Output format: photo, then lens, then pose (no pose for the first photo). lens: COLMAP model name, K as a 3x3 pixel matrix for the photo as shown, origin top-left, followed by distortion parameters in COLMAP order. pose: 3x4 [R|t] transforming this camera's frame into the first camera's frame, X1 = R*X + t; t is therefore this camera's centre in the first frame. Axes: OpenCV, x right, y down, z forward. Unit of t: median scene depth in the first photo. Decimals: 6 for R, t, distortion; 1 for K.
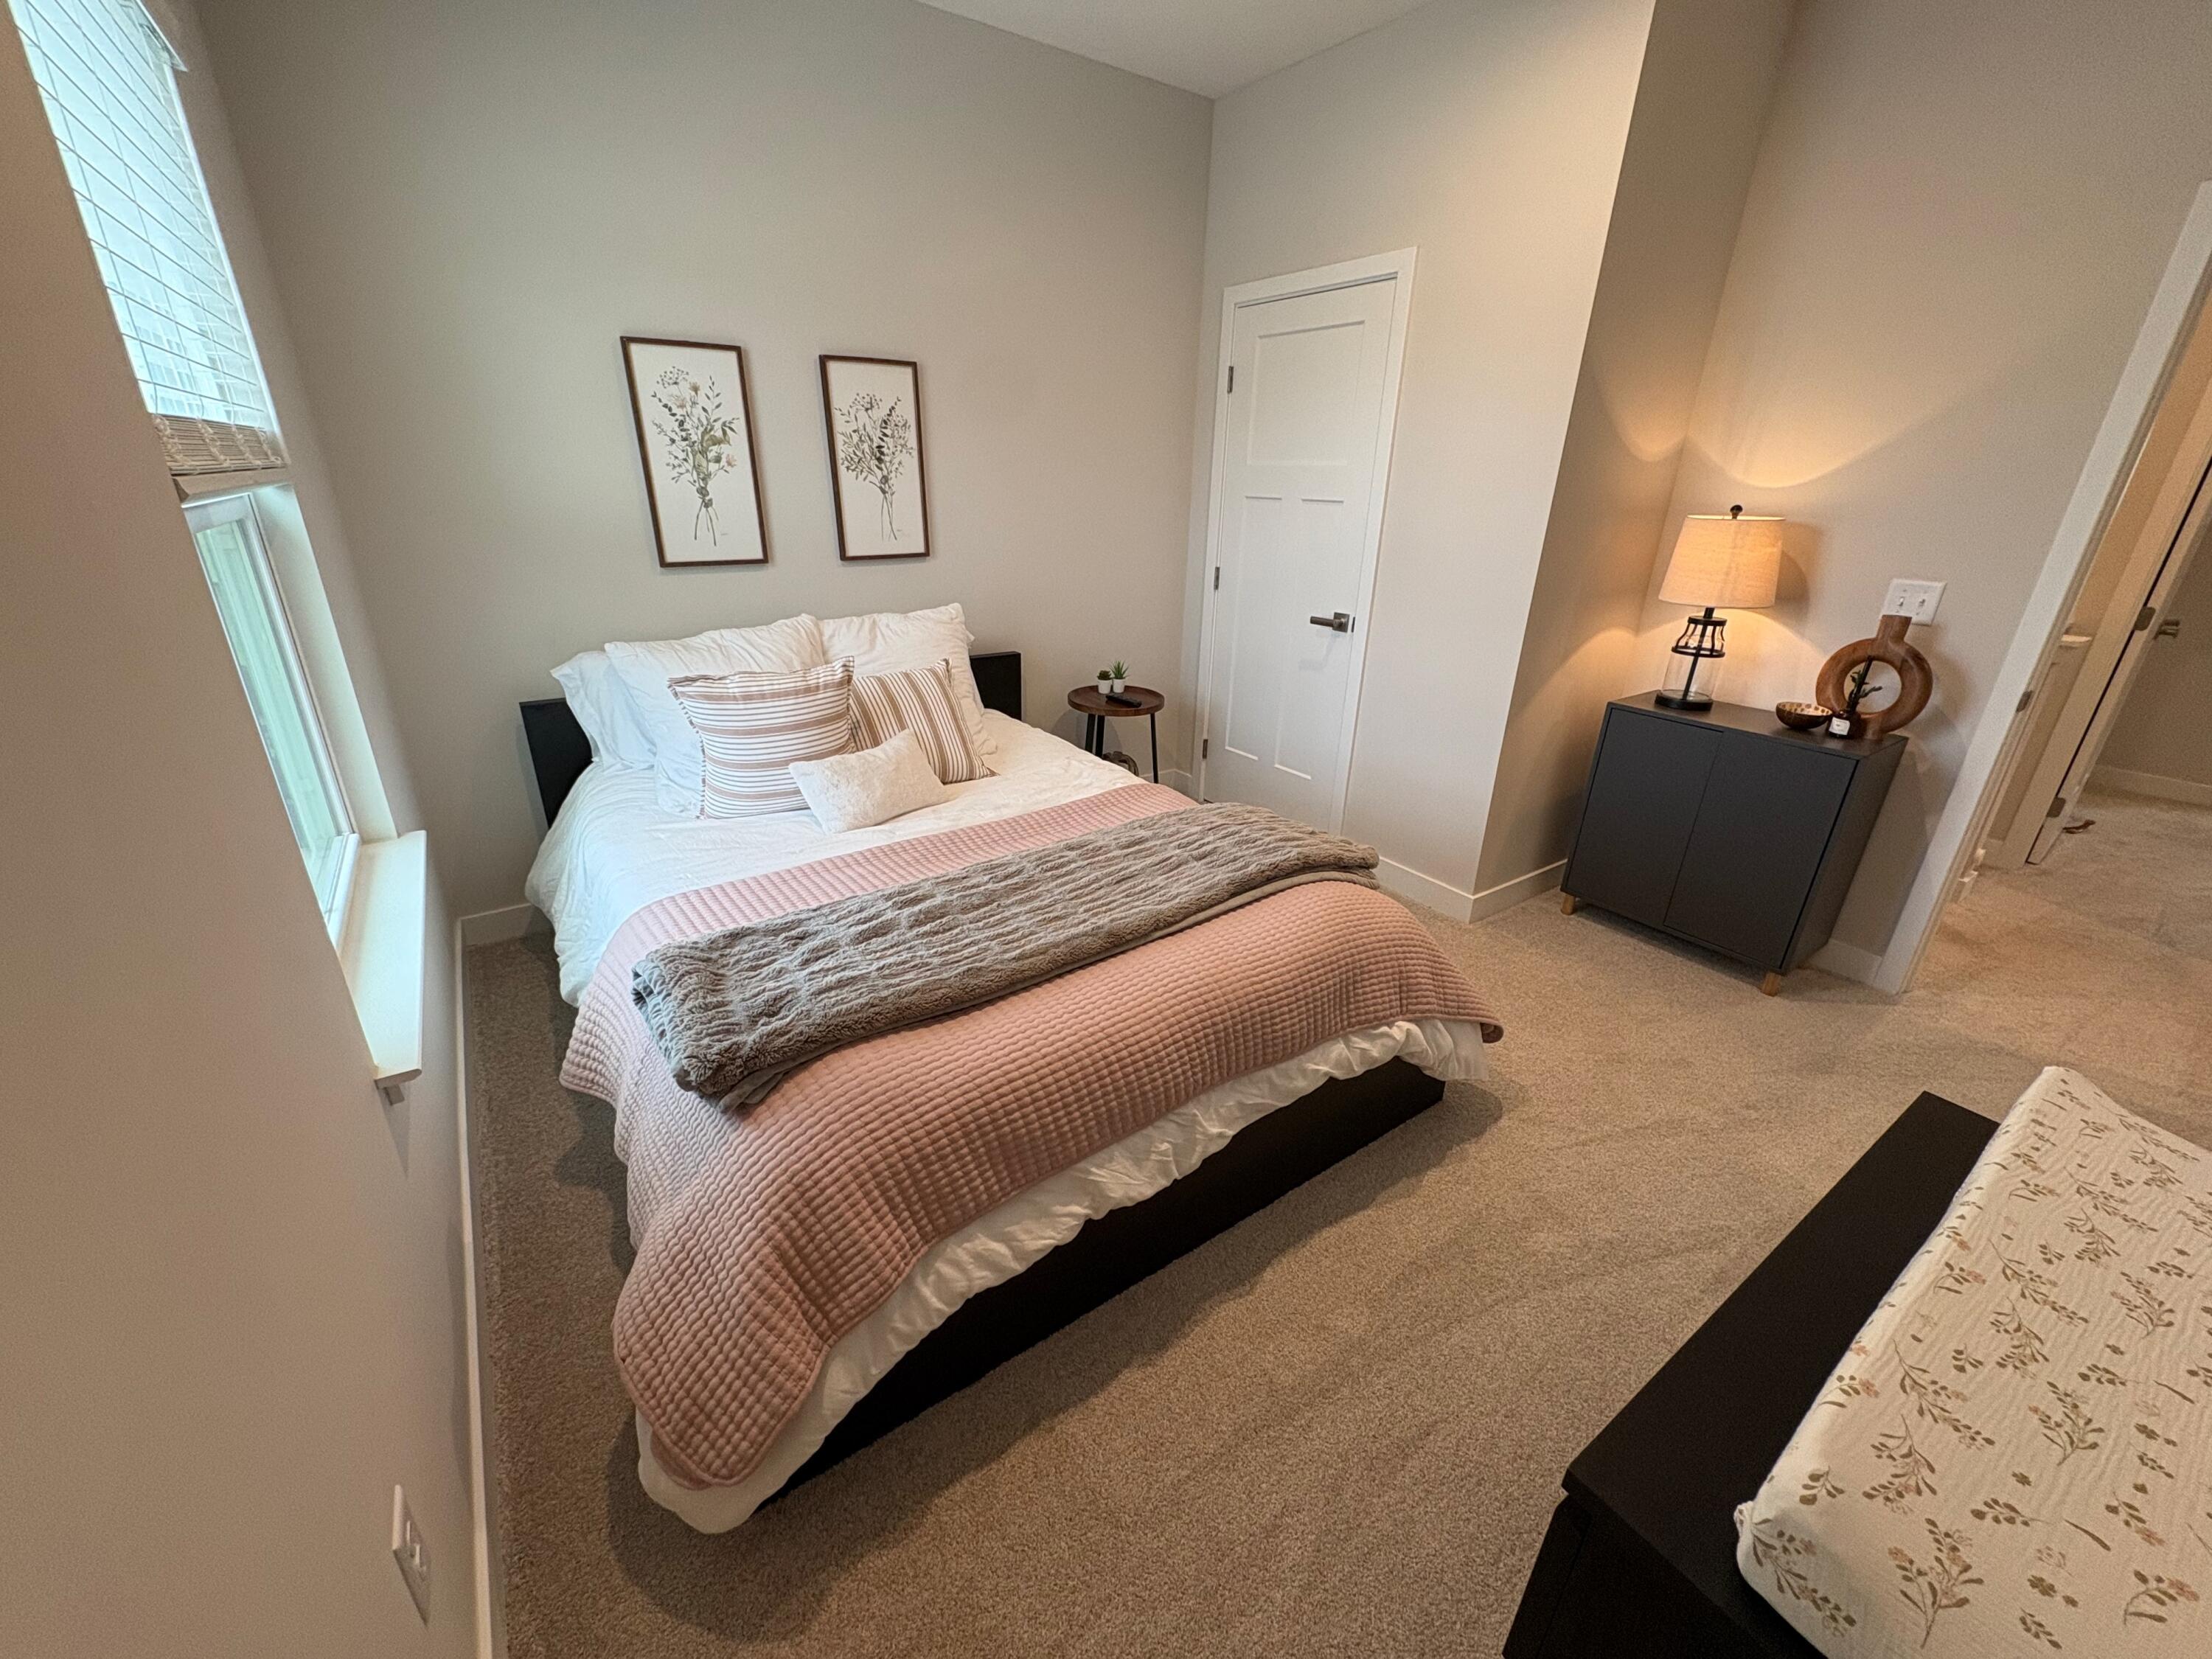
lens RADIAL K [[879.2, 0, 1096.1], [0, 879.2, 828.7], [0, 0, 1]] dist [0.000300, 0.000238]
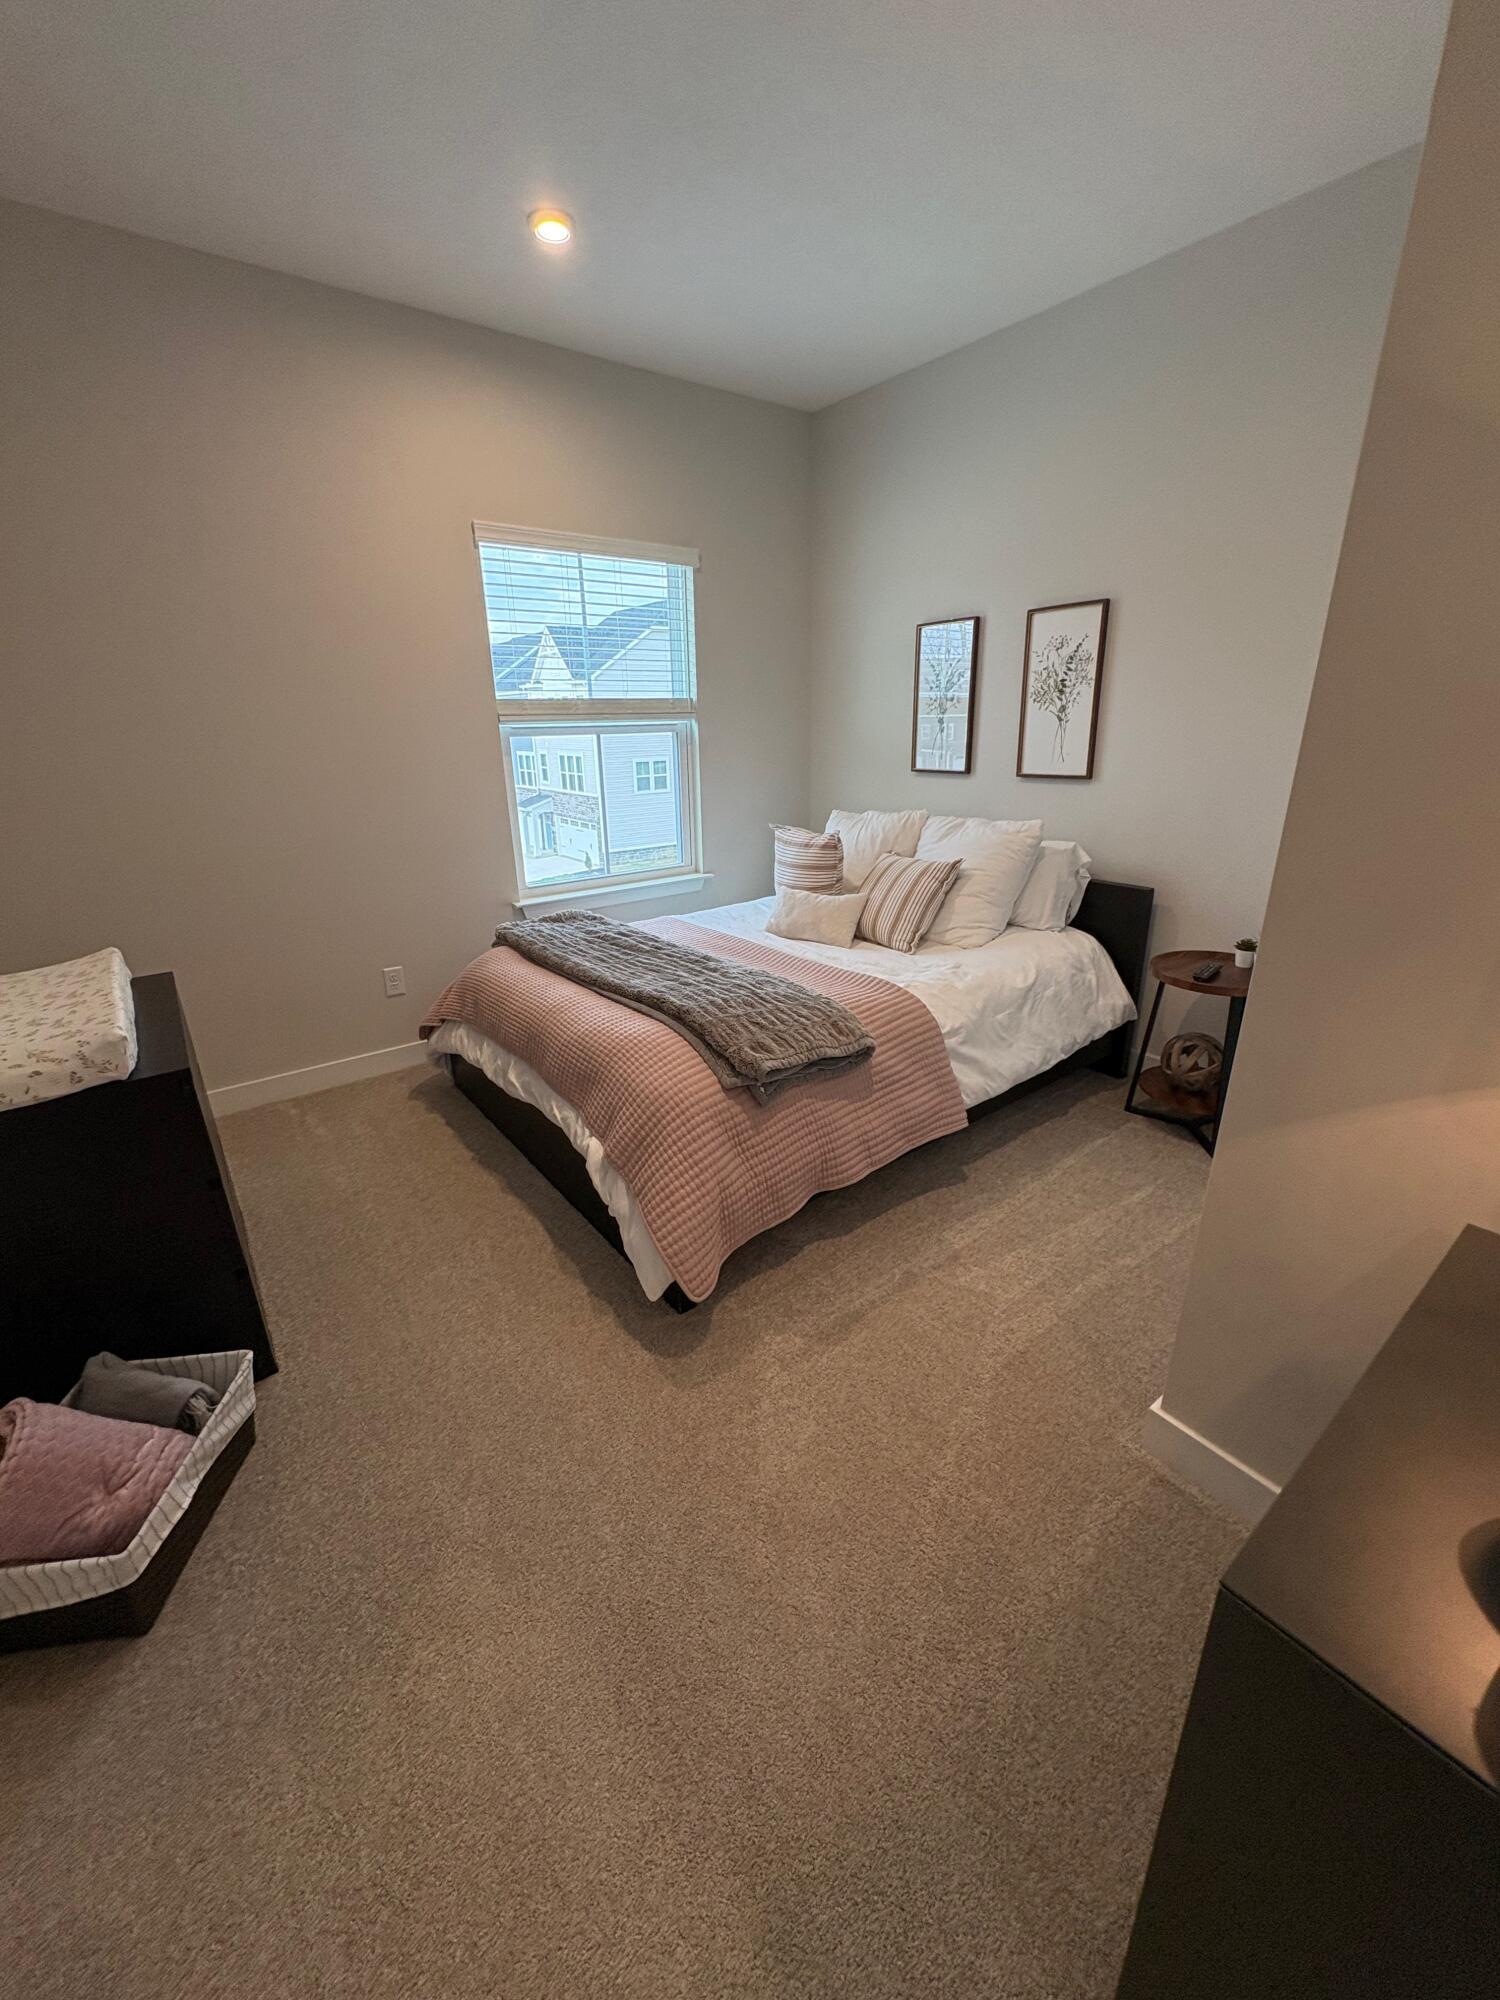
lens RADIAL K [[794.9, 0, 742.2], [0, 794.9, 991.9], [0, 0, 1]] dist [0.000300, 0.000238]
pose [[0.041423, 0.303986, -0.951775, 0.845634], [-0.361807, 0.892507, 0.269310, -0.206942], [0.931332, 0.333203, 0.146954, 0.610797]]
